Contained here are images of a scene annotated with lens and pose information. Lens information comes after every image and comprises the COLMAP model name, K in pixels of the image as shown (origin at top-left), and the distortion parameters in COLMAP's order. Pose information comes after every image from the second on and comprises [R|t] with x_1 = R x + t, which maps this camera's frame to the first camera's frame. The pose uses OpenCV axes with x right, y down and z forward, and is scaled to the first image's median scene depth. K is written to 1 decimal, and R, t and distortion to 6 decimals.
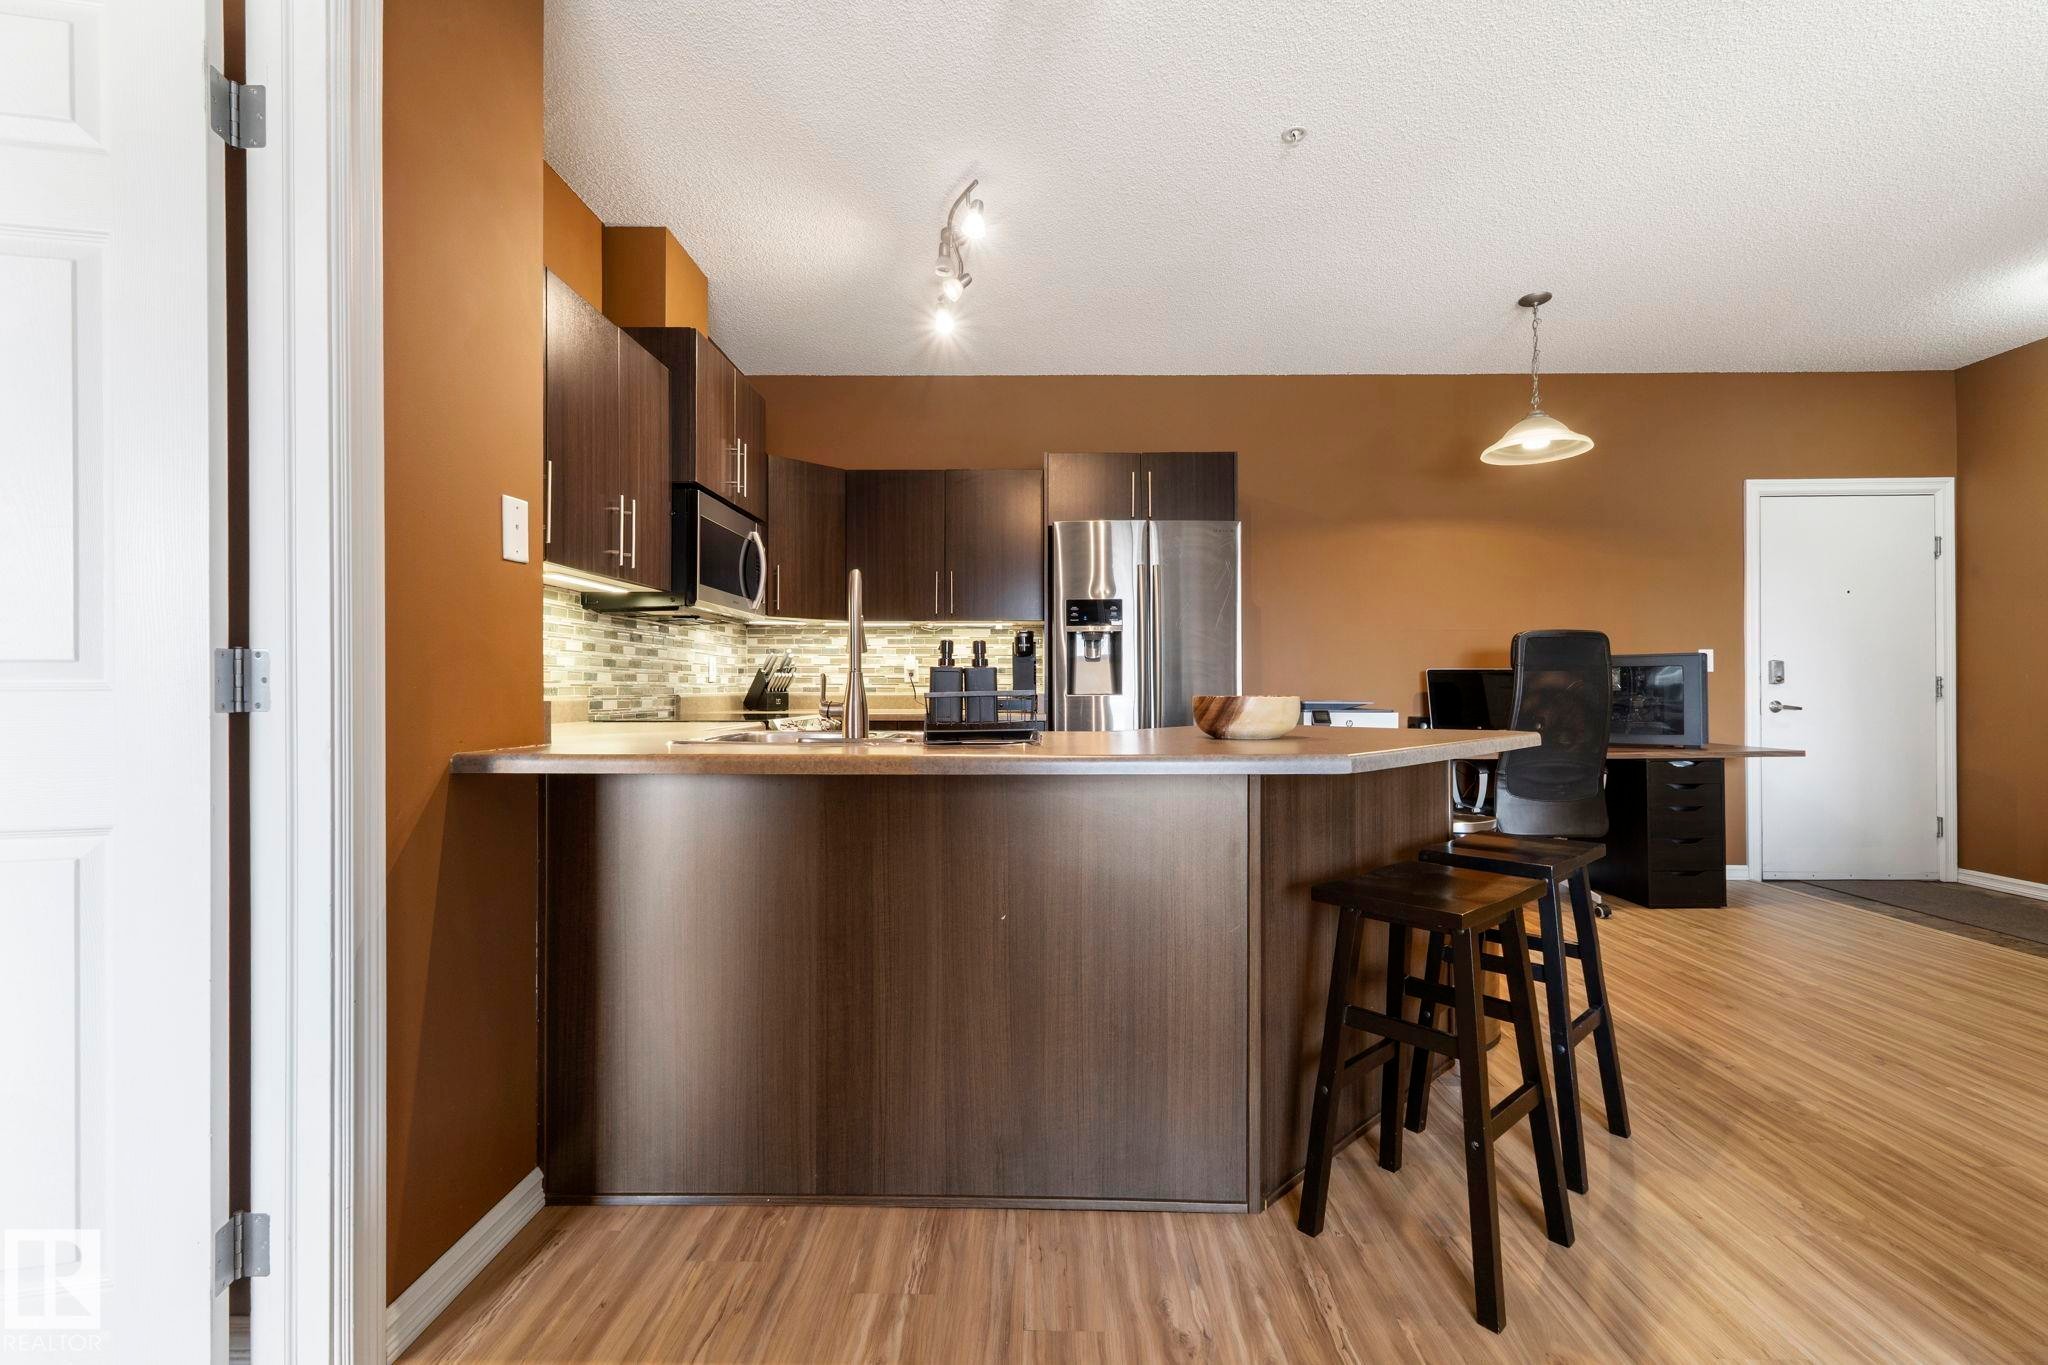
lens RADIAL K [[868.2, 0, 1033.1], [0, 868.2, 675.4], [0, 0, 1]] dist [0.003476, 0.000632]
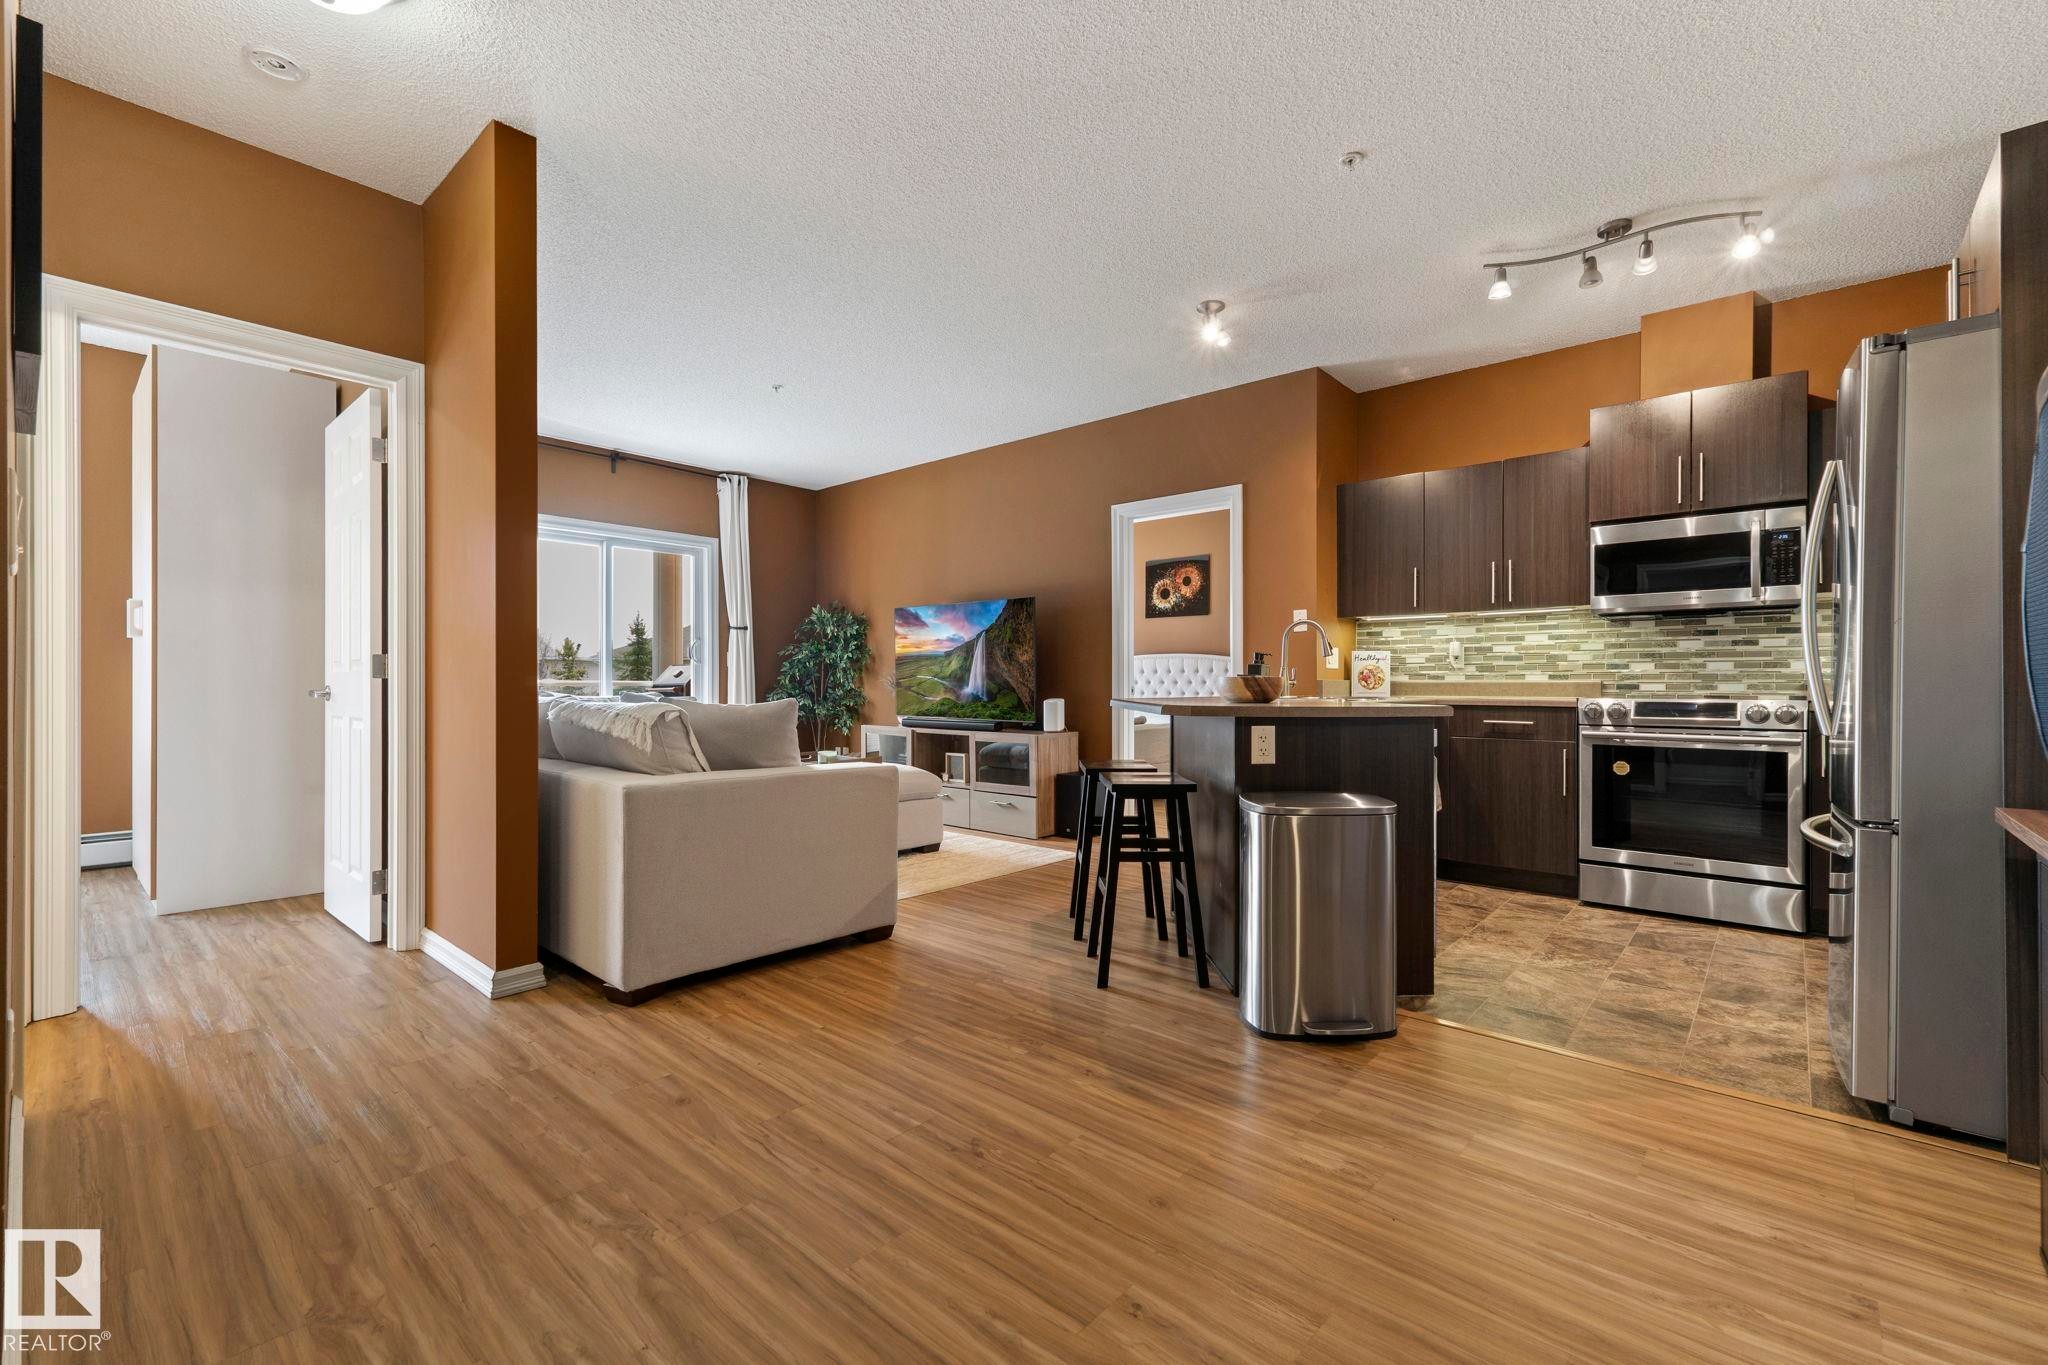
lens RADIAL K [[866.4, 0, 1036.5], [0, 866.4, 685.7], [0, 0, 1]] dist [0.003327, 0.000439]
pose [[-0.650924, 0.002226, -0.759140, 0.885993], [0.010327, 0.999929, -0.005924, 0.023331], [0.759073, -0.011696, -0.650900, 0.901833]]
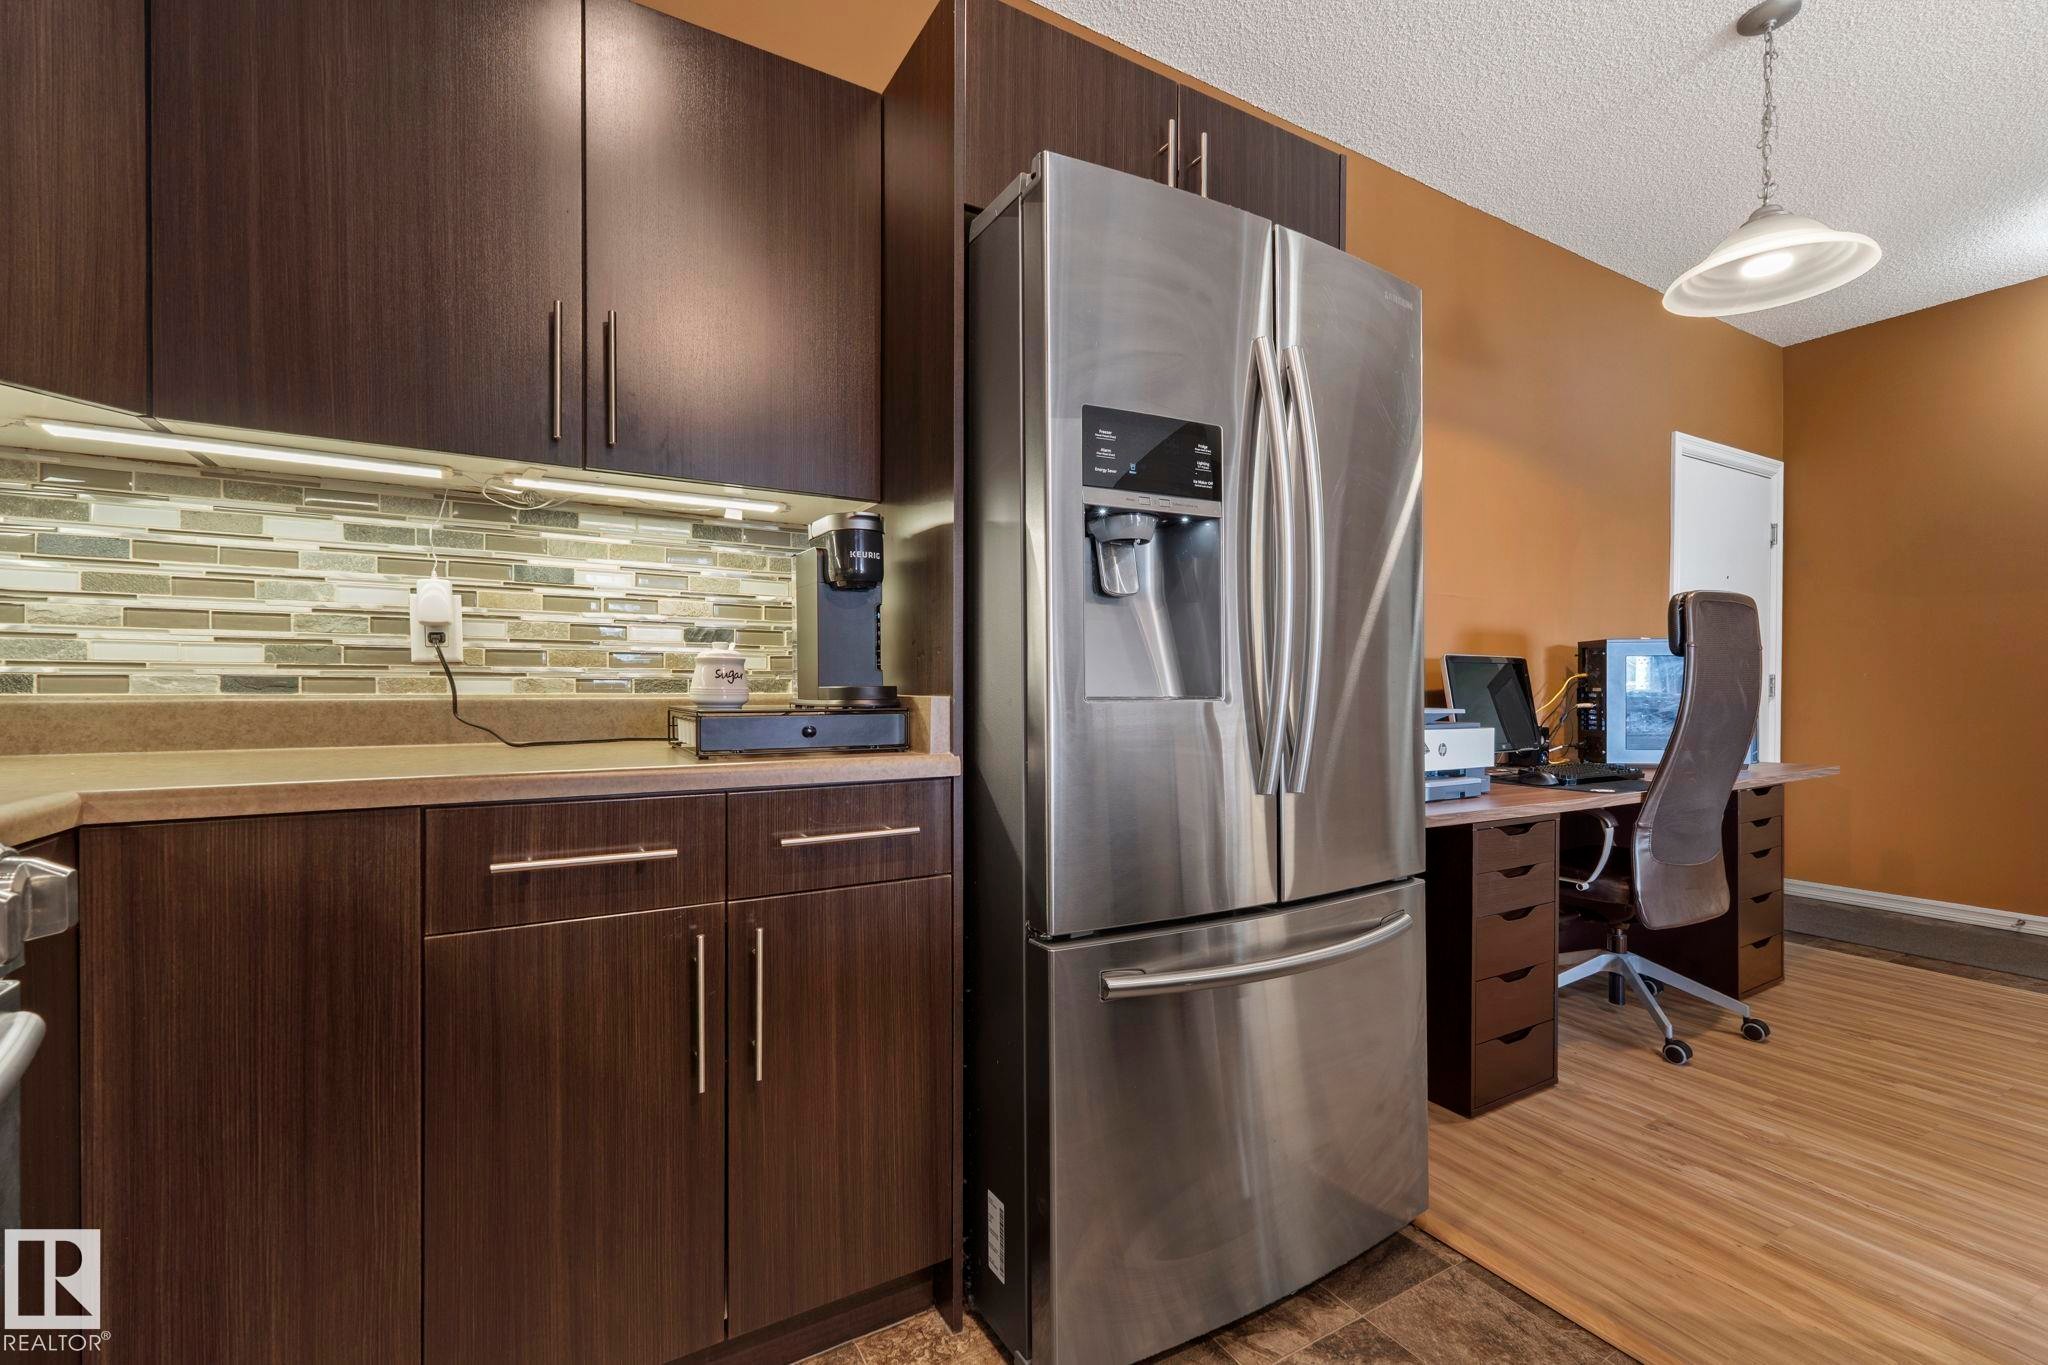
lens RADIAL K [[881.7, 0, 1036.5], [0, 881.7, 686.2], [0, 0, 1]] dist [0.003131, 0.000410]
pose [[0.854515, 0.002857, 0.519419, -0.136304], [-0.009819, 0.999895, 0.010654, 0.012851], [-0.519334, -0.014204, 0.854453, 0.681079]]
